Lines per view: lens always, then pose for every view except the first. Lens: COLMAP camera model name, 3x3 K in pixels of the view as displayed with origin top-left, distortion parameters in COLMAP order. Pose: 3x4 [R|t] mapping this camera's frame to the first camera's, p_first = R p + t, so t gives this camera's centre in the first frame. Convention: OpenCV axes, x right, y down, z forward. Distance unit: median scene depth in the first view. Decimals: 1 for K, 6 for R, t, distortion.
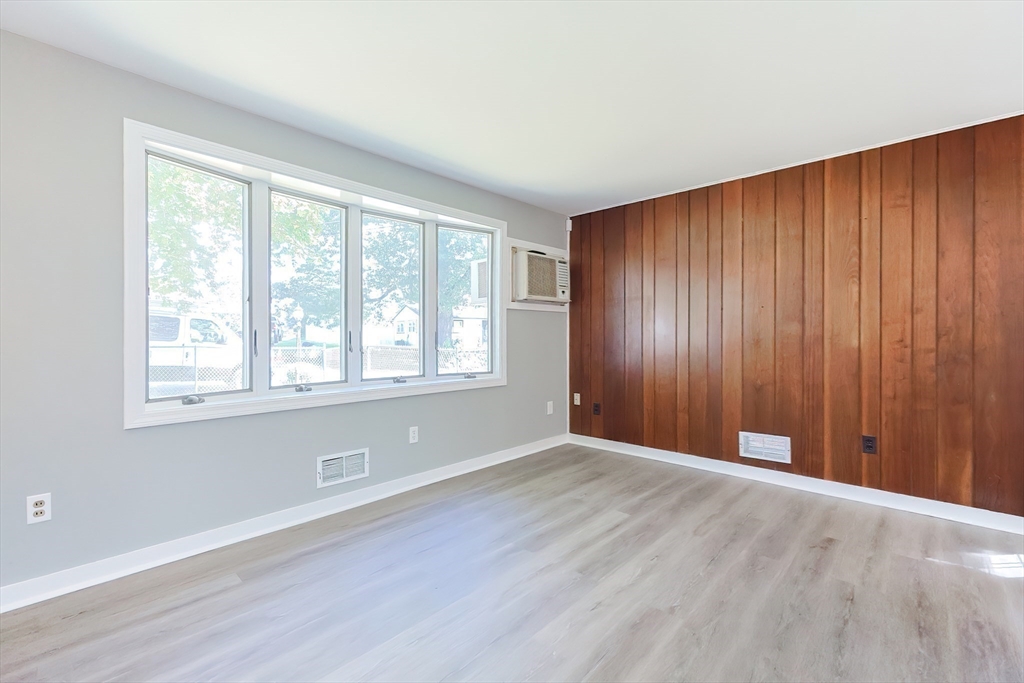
lens RADIAL K [[436.0, 0, 517.3], [0, 436.0, 336.3], [0, 0, 1]] dist [0.001189, 0.000103]
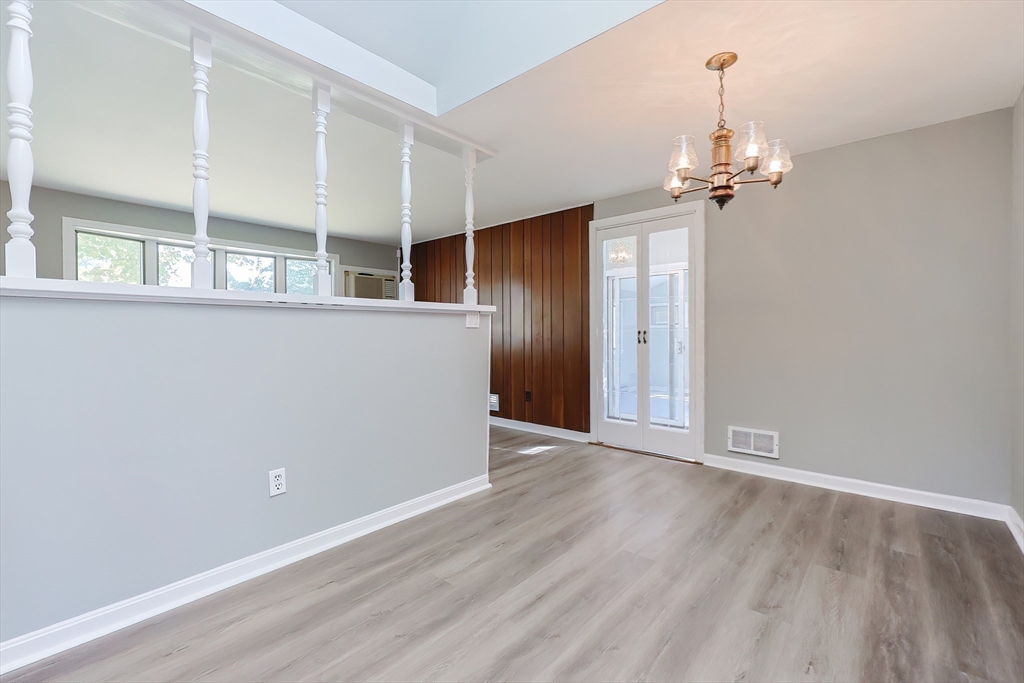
lens RADIAL K [[436.0, 0, 508.0], [0, 436.0, 341.0], [0, 0, 1]] dist [0.001189, 0.000103]
pose [[0.999828, -0.002818, 0.018307, 0.617781], [0.002468, 0.999814, 0.019103, 0.003676], [-0.018357, -0.019054, 0.999650, -0.579990]]
